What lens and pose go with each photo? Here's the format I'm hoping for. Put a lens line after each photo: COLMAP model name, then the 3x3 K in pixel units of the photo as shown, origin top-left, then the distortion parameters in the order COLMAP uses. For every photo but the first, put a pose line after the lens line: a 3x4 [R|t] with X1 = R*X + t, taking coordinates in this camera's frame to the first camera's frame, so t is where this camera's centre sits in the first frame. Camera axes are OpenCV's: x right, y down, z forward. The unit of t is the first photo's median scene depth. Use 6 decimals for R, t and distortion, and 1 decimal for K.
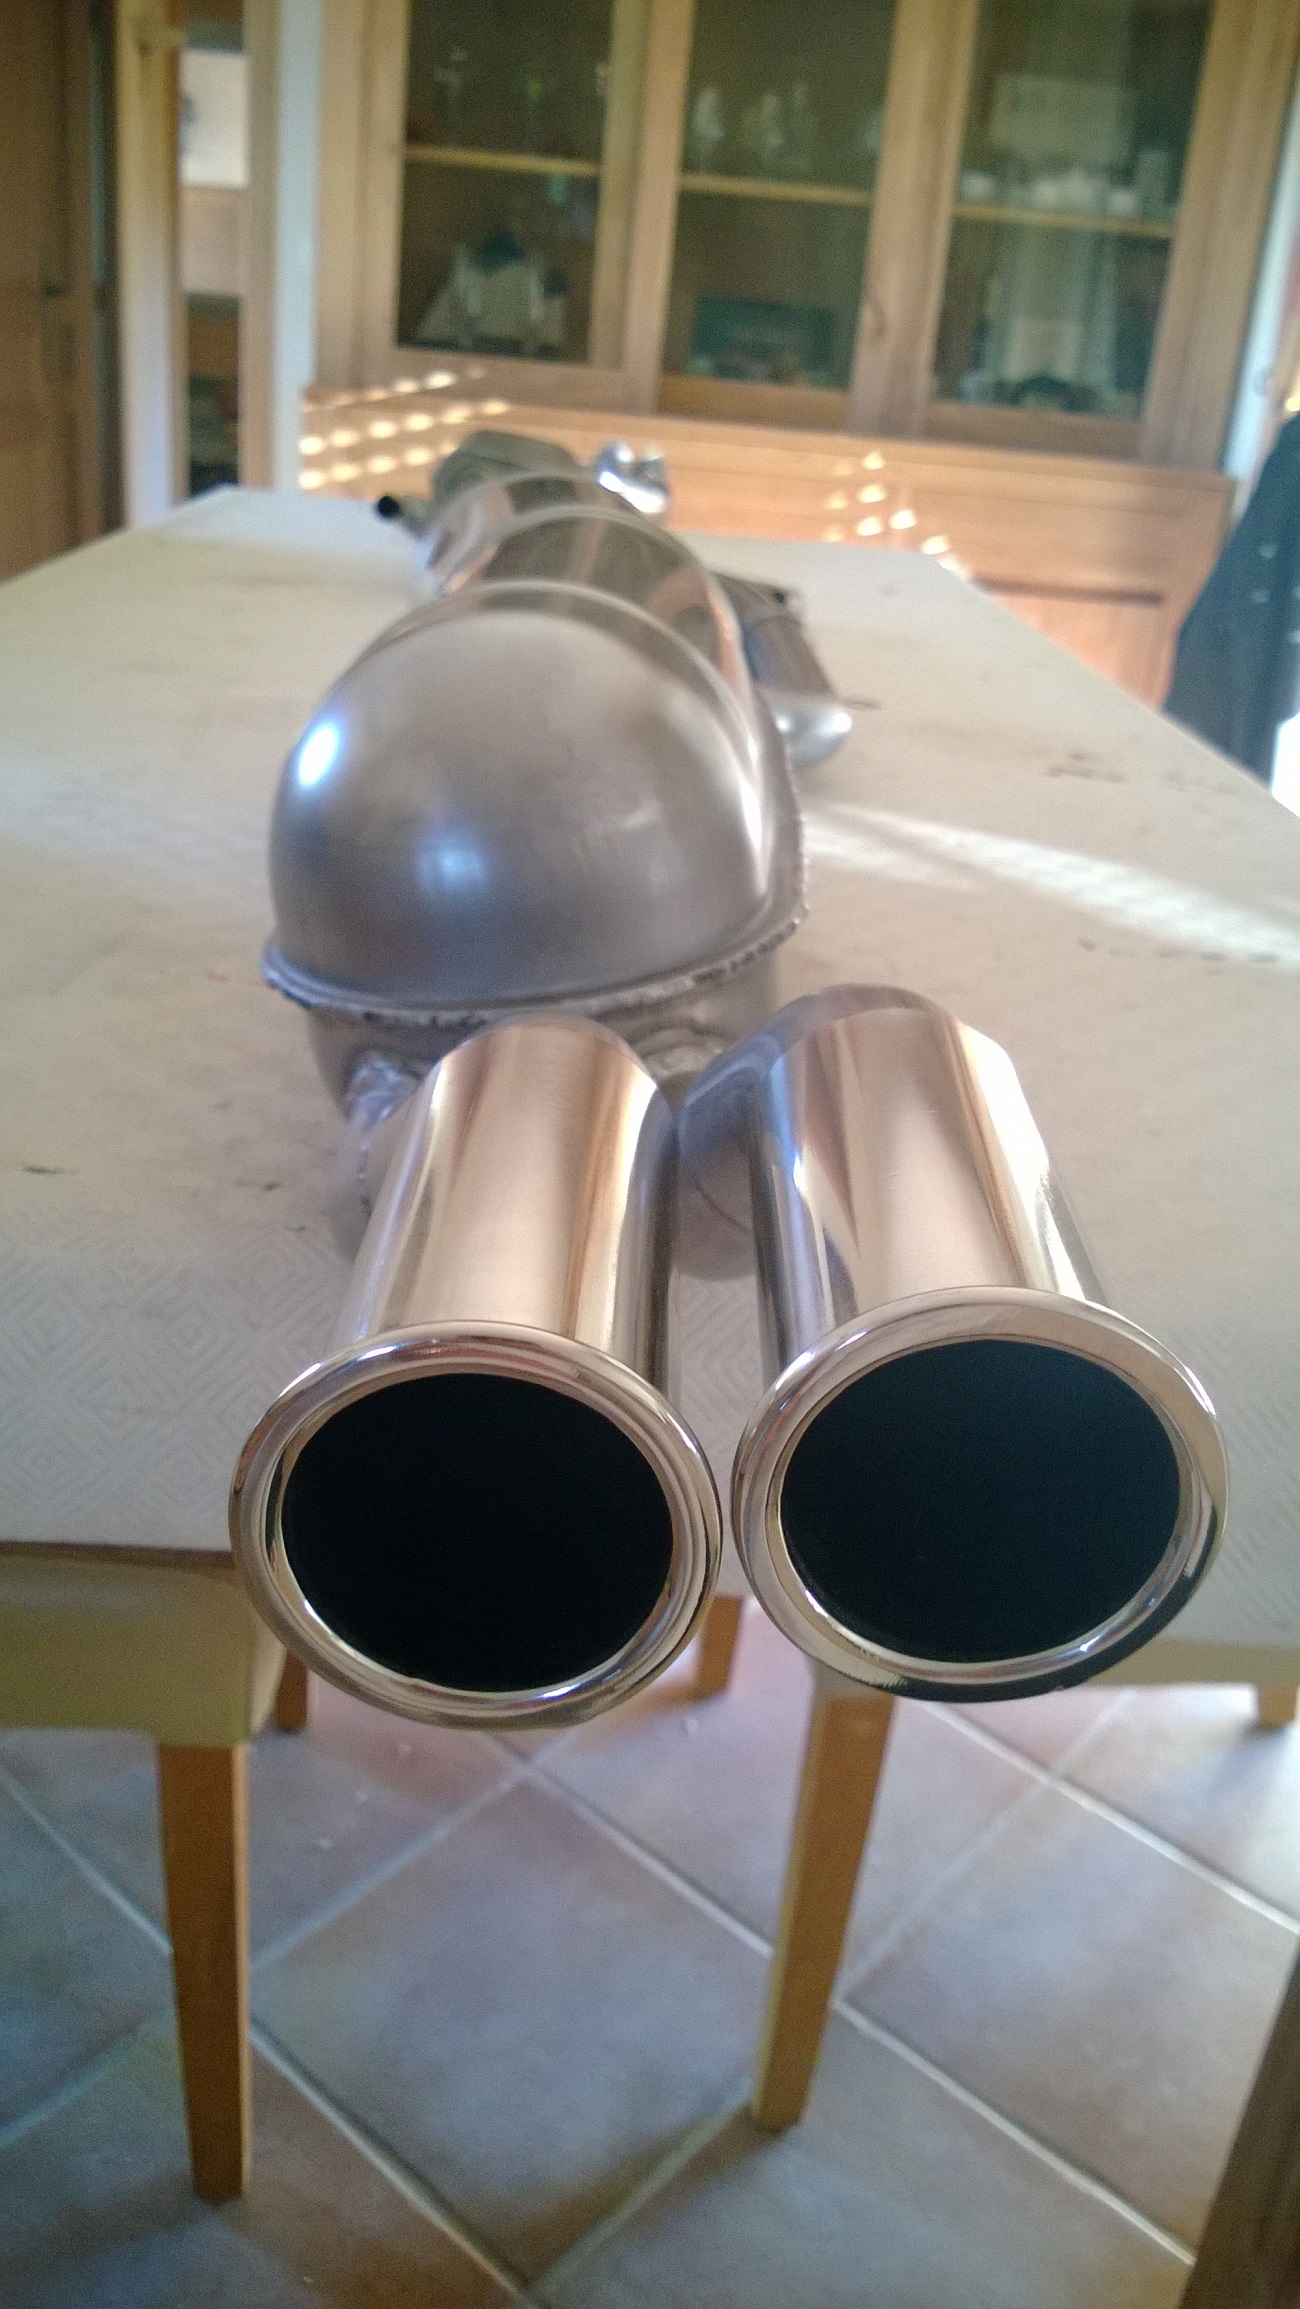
lens RADIAL K [[1777.0, 0, 650.0], [0, 1777.0, 1154.5], [0, 0, 1]] dist [-0.002445, -0.062288]
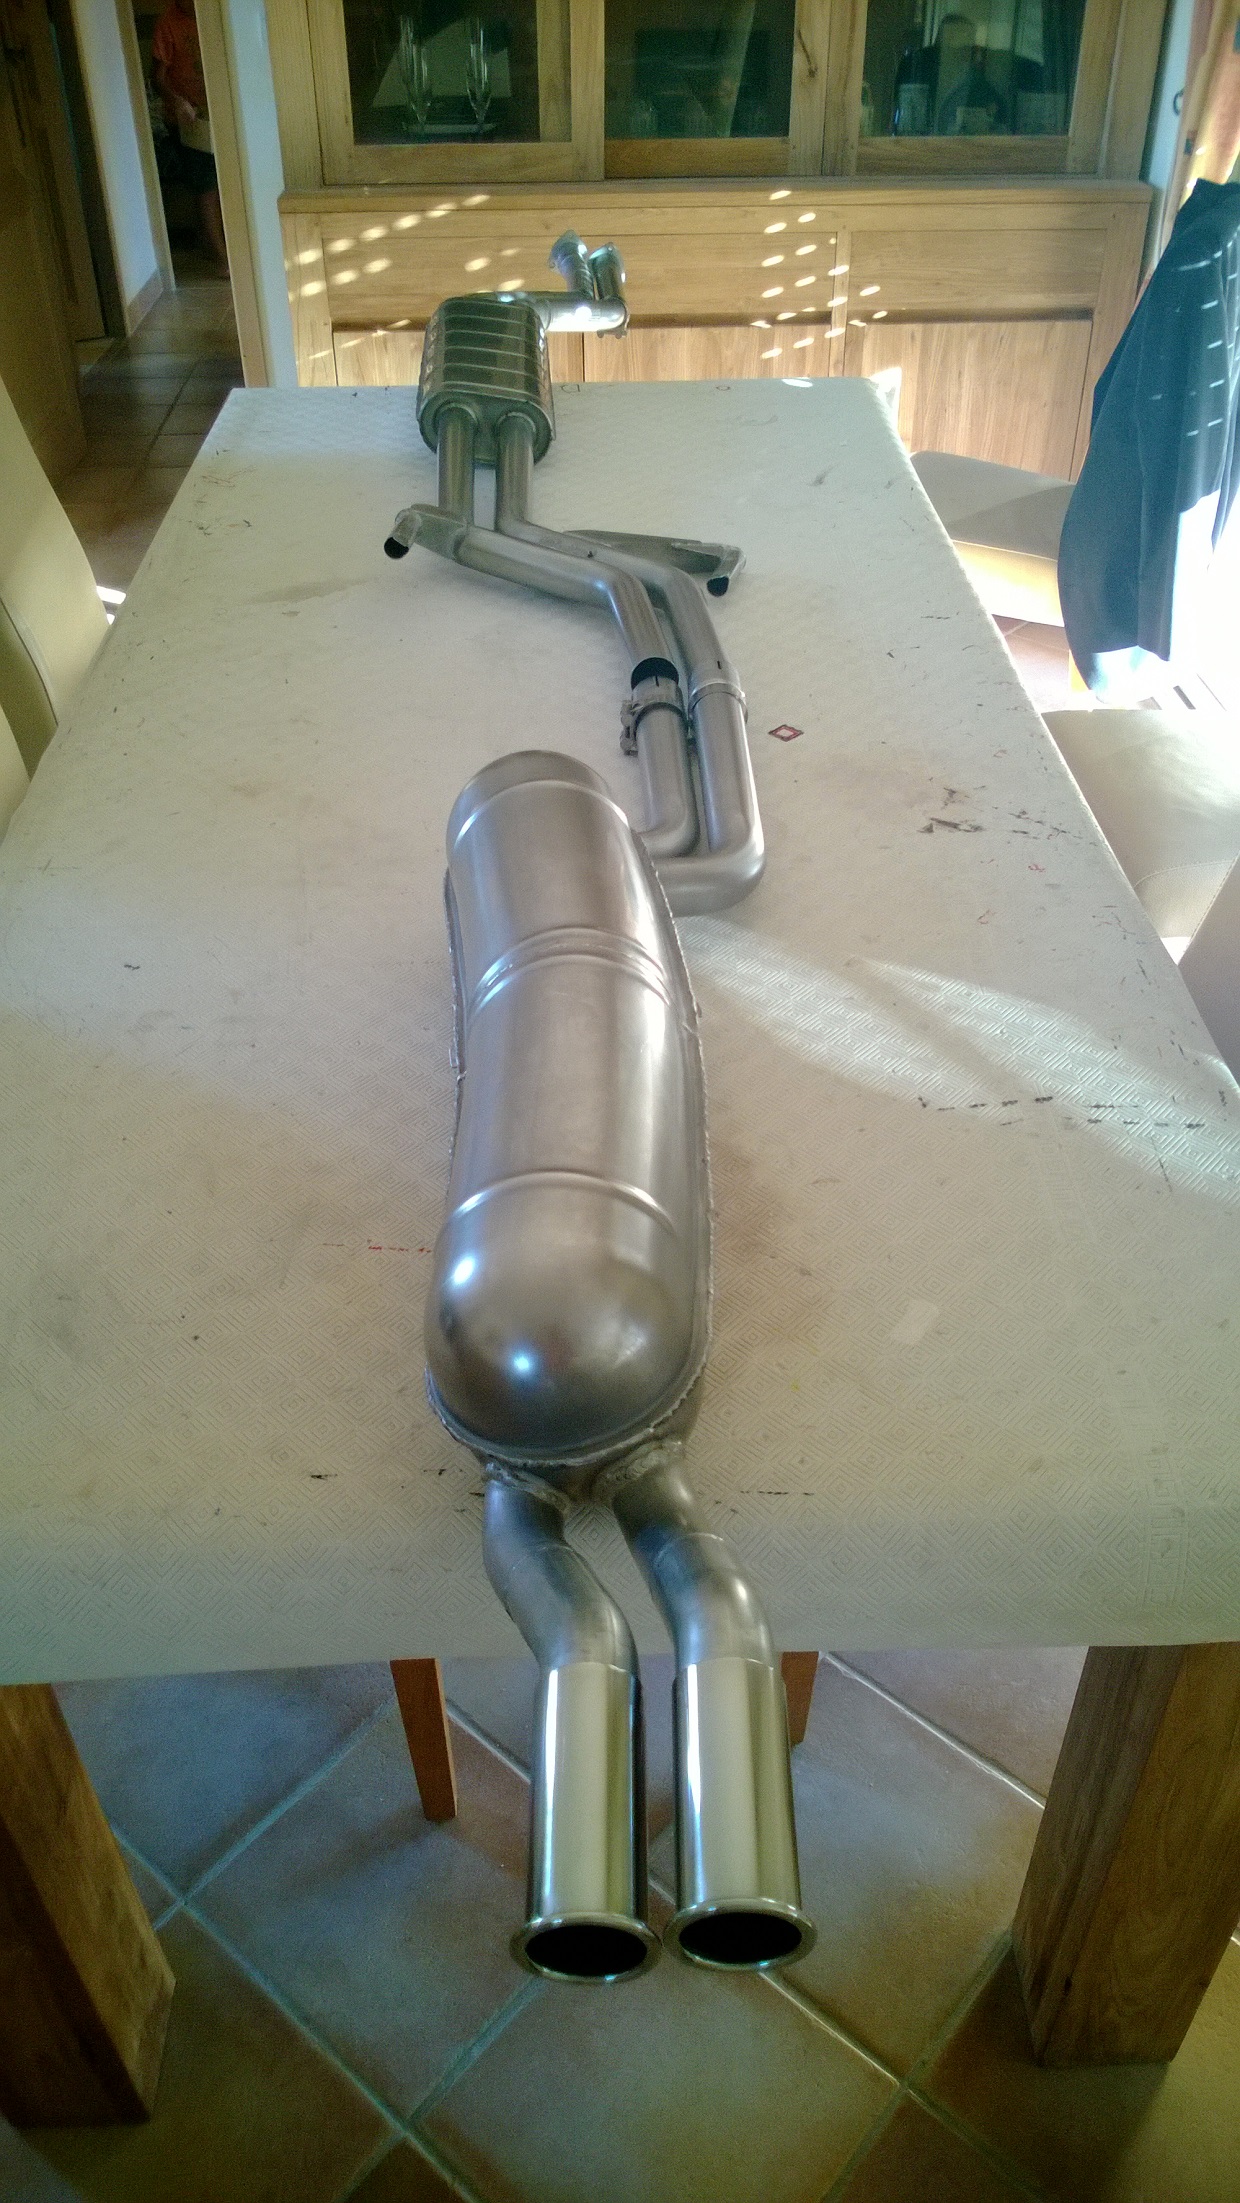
lens RADIAL K [[1642.4, 0, 620.0], [0, 1642.4, 1101.5], [0, 0, 1]] dist [-0.001566, -0.001288]
pose [[0.995245, -0.083687, -0.049831, 0.014799], [0.093266, 0.966301, 0.239924, -0.121010], [0.028073, -0.243431, 0.969512, -0.091732]]
